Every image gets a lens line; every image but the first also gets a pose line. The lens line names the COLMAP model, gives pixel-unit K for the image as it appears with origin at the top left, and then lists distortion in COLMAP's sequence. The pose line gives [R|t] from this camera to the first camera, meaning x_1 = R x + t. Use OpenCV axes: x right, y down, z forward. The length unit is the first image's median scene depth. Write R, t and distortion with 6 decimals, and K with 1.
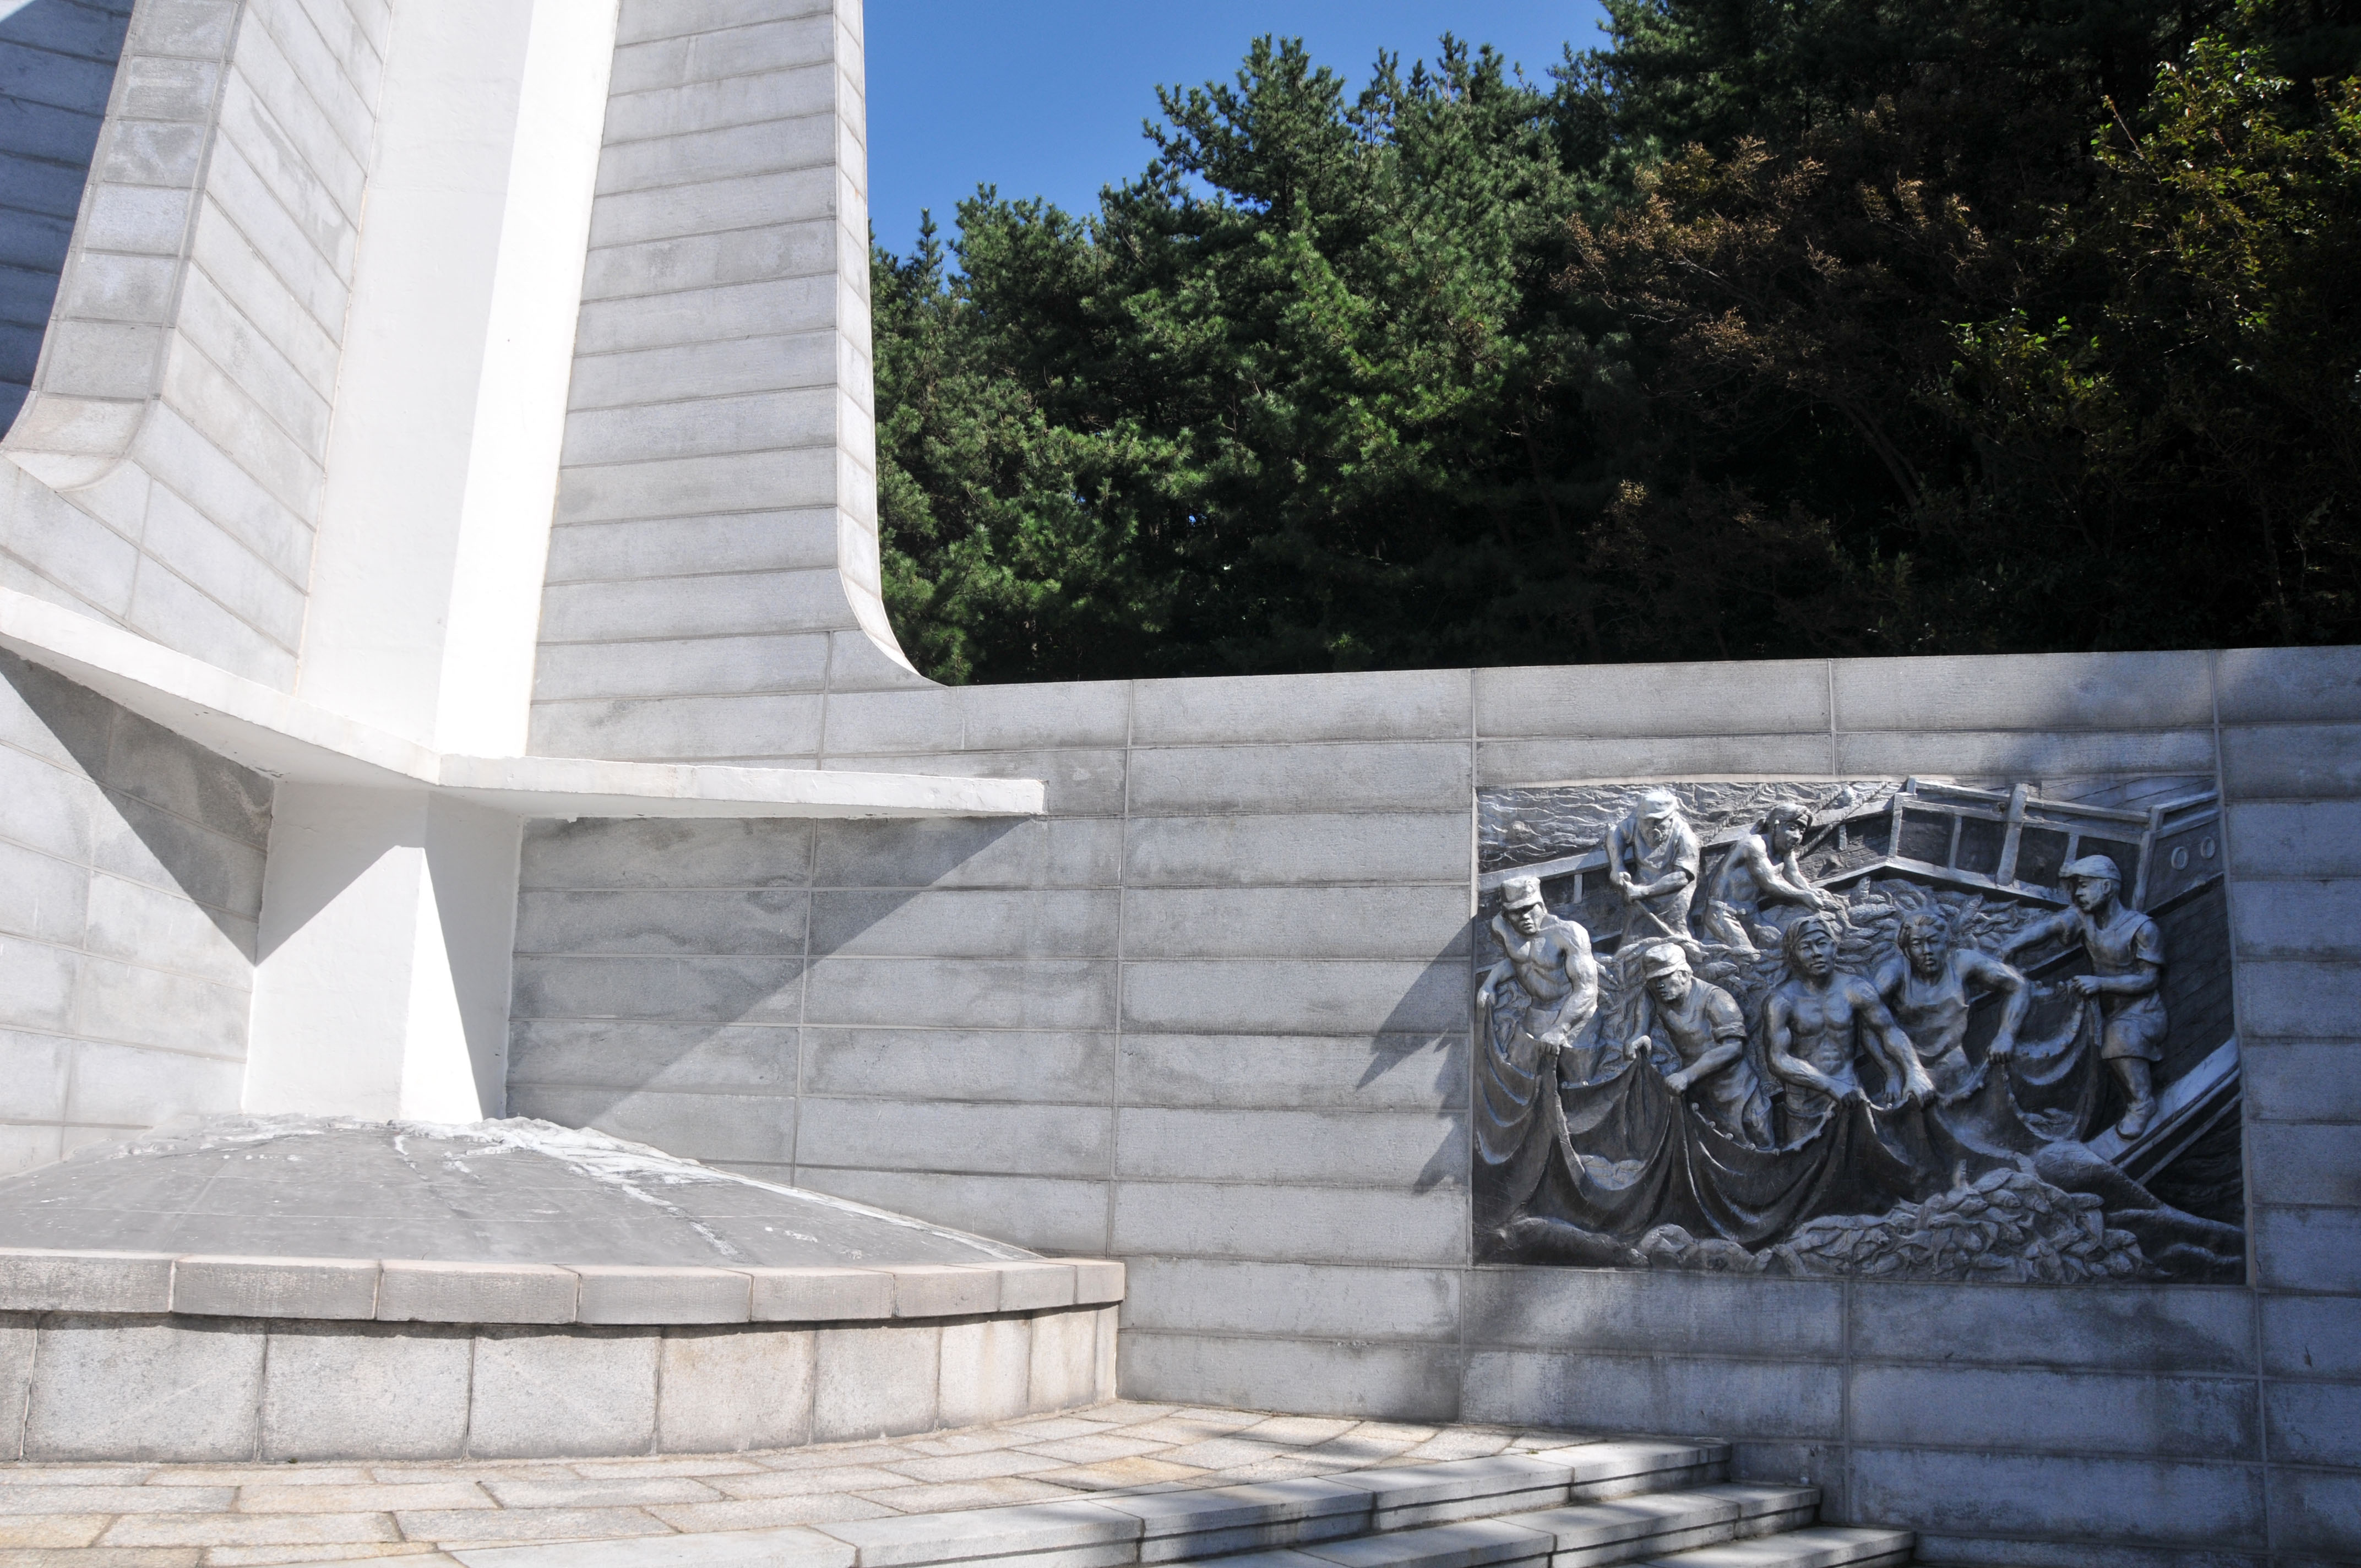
lens RADIAL K [[1872.5, 0, 1168.1], [0, 1872.5, 838.9], [0, 0, 1]] dist [-0.156141, 0.131476]
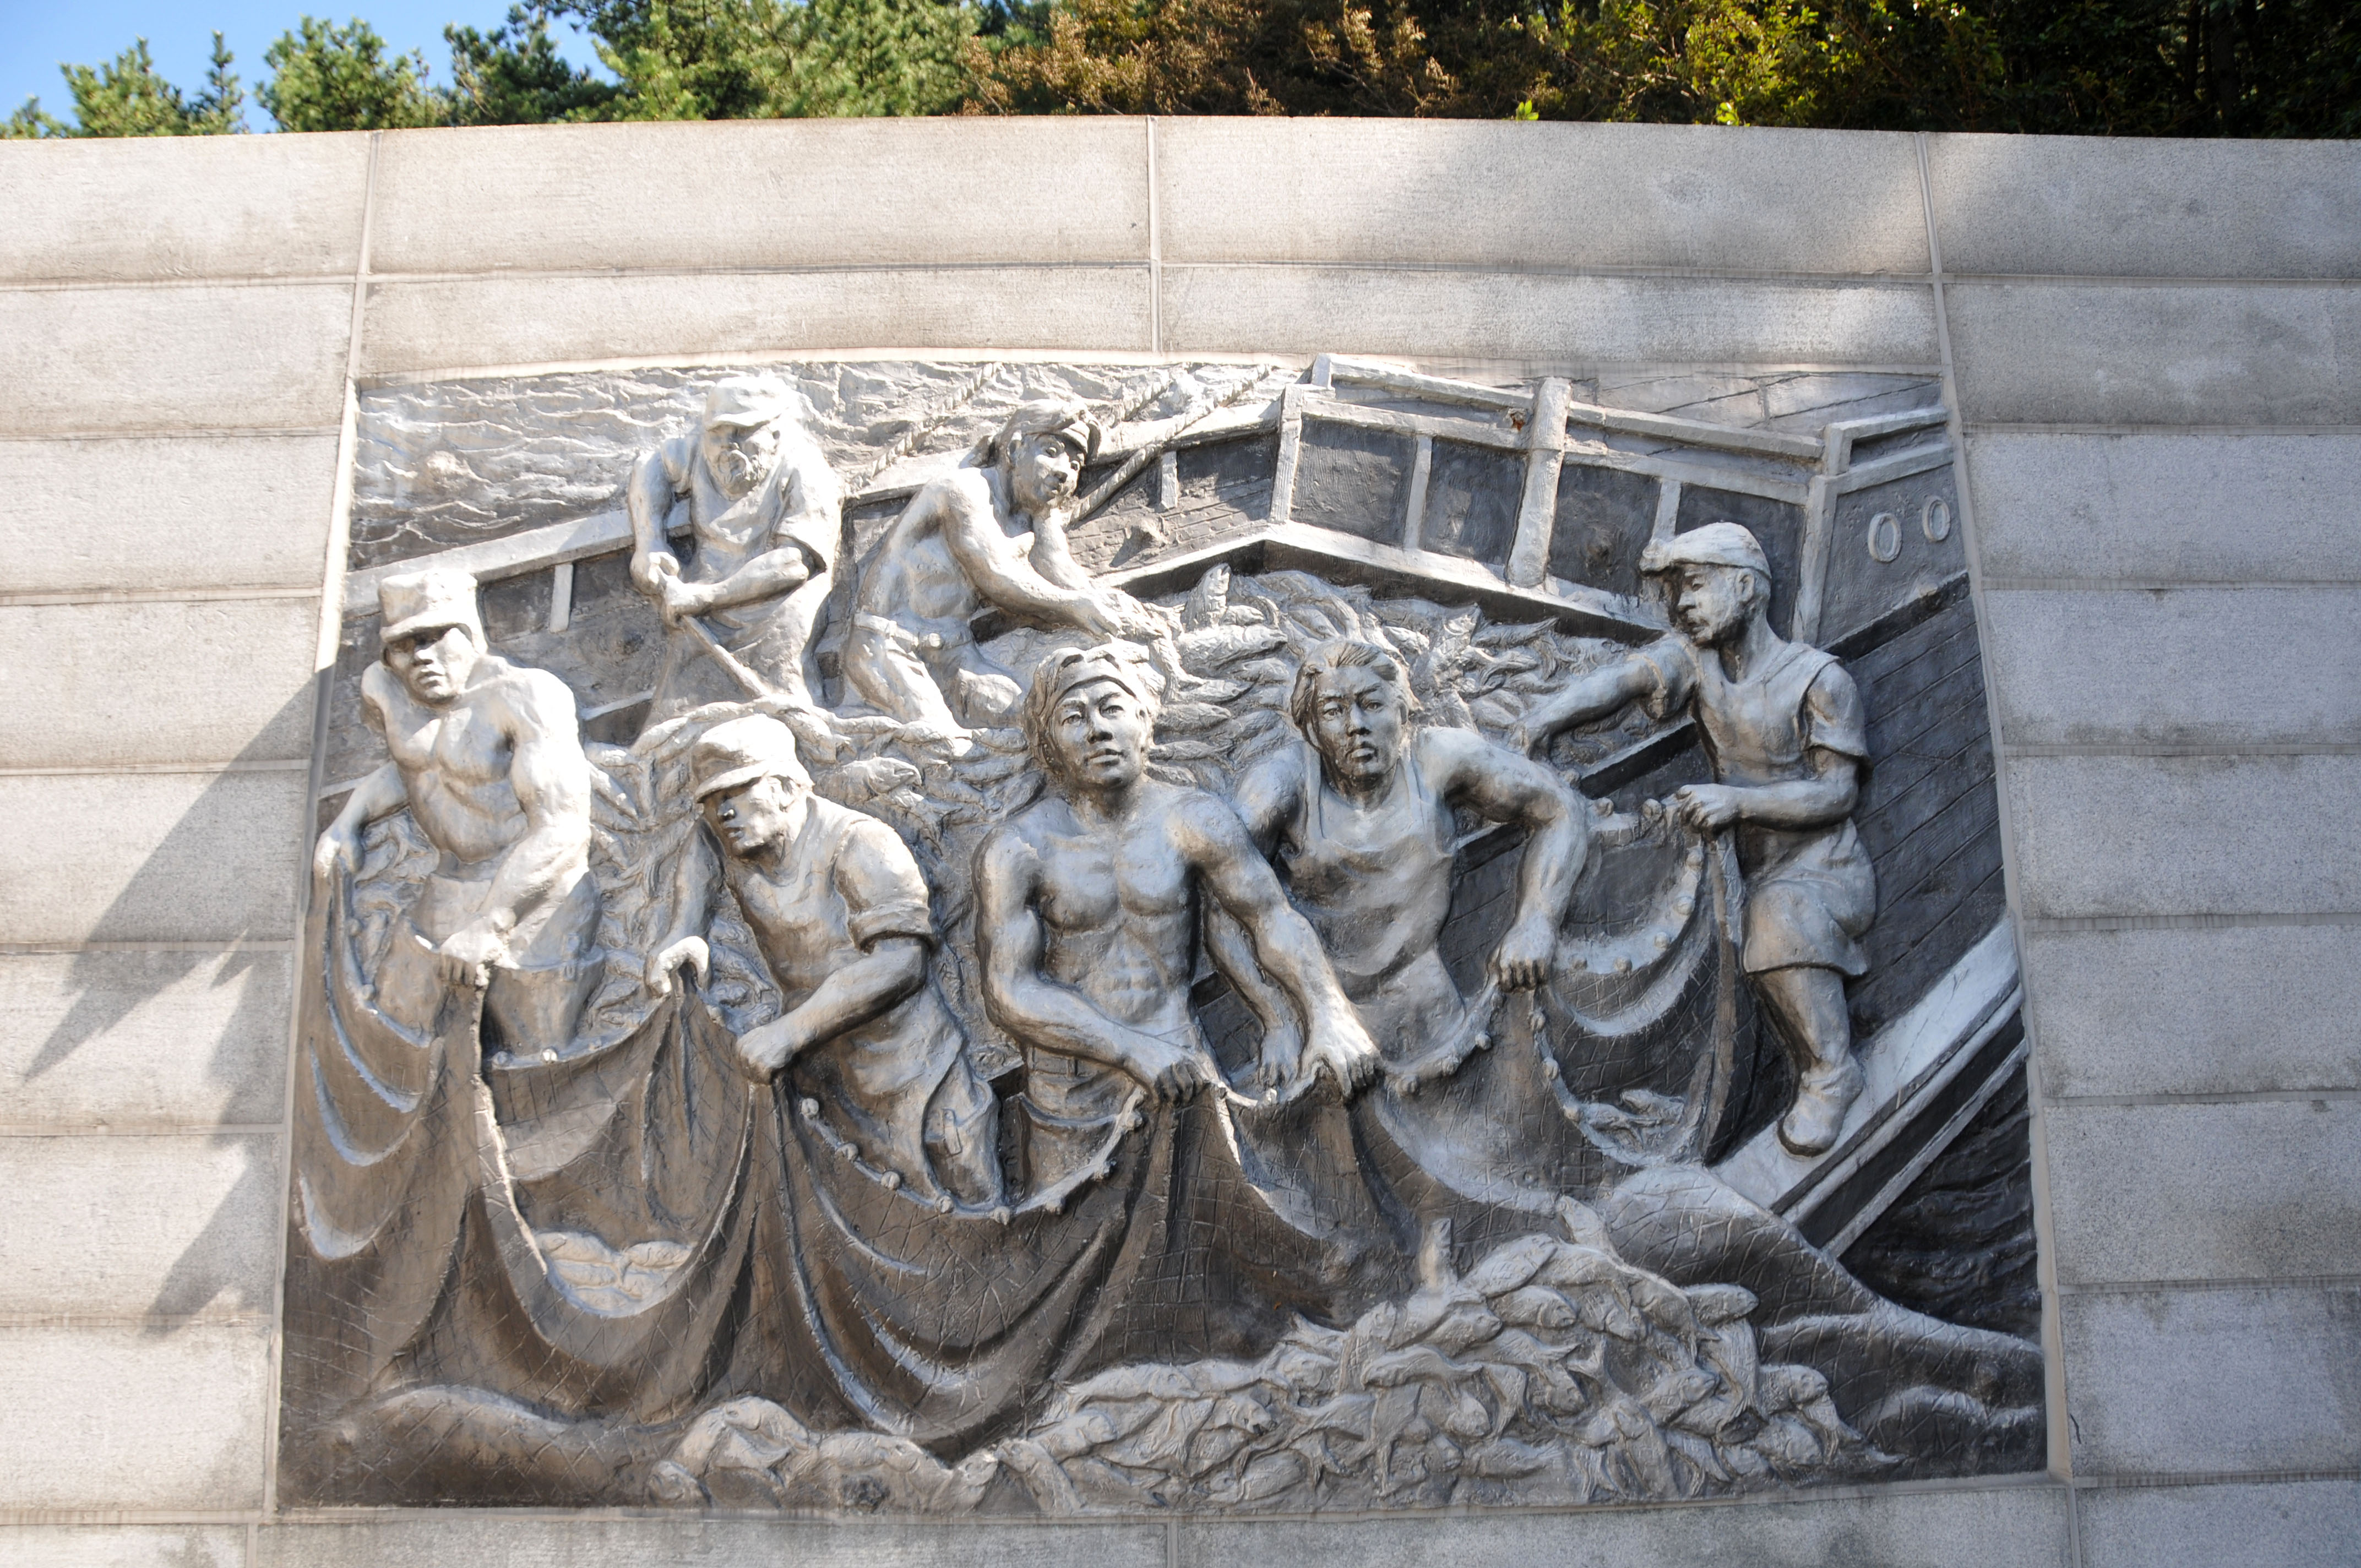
lens RADIAL K [[1872.5, 0, 1168.1], [0, 1872.5, 838.9], [0, 0, 1]] dist [-0.156141, 0.131476]
pose [[0.962389, 0.003428, 0.271655, 0.251920], [-0.000324, 0.999934, -0.011470, 0.090951], [-0.271677, 0.010951, 0.962326, 0.587192]]
